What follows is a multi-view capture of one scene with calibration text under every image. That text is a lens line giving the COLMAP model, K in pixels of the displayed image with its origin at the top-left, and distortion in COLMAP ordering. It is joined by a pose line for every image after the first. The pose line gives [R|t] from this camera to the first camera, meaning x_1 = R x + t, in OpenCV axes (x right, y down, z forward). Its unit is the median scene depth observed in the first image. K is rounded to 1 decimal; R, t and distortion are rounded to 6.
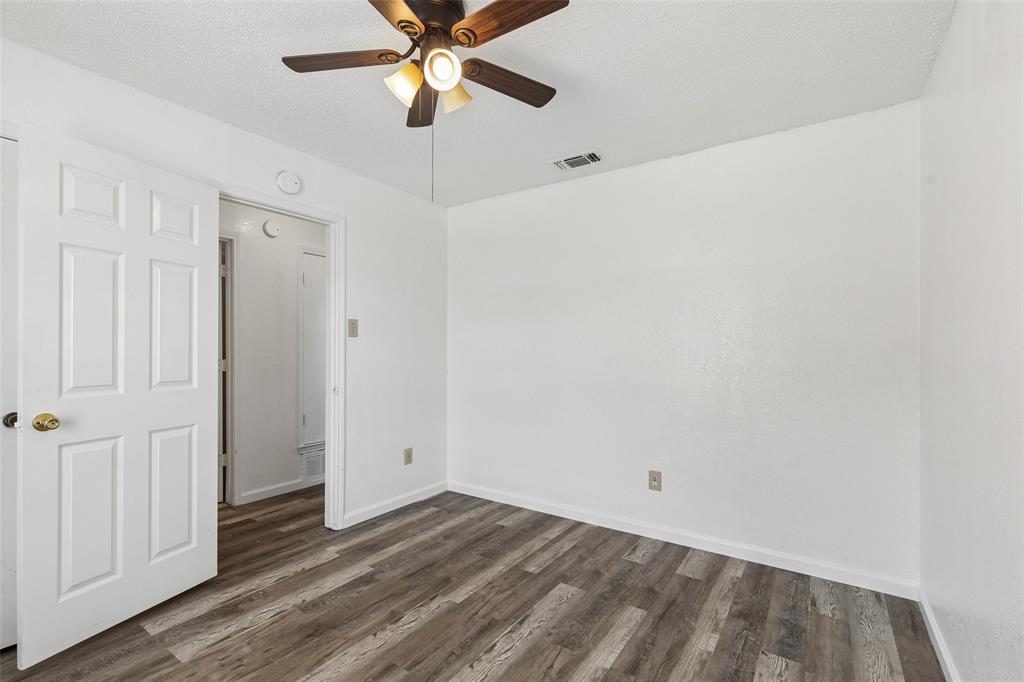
lens RADIAL K [[463.1, 0, 510.6], [0, 463.1, 349.2], [0, 0, 1]] dist [0.010994, -0.002946]
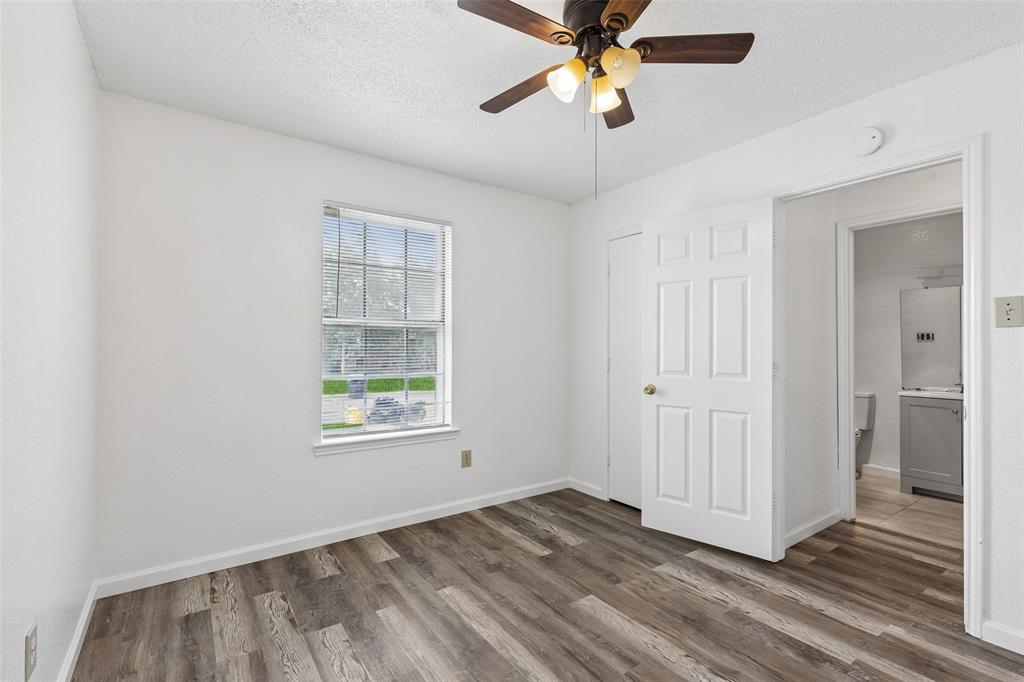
lens RADIAL K [[463.1, 0, 505.7], [0, 463.1, 342.0], [0, 0, 1]] dist [0.010994, -0.002946]
pose [[-0.356702, -0.013744, -0.934117, 0.641616], [-0.005913, 0.999905, -0.012454, 0.004815], [0.934200, 0.001081, -0.356749, 0.900728]]
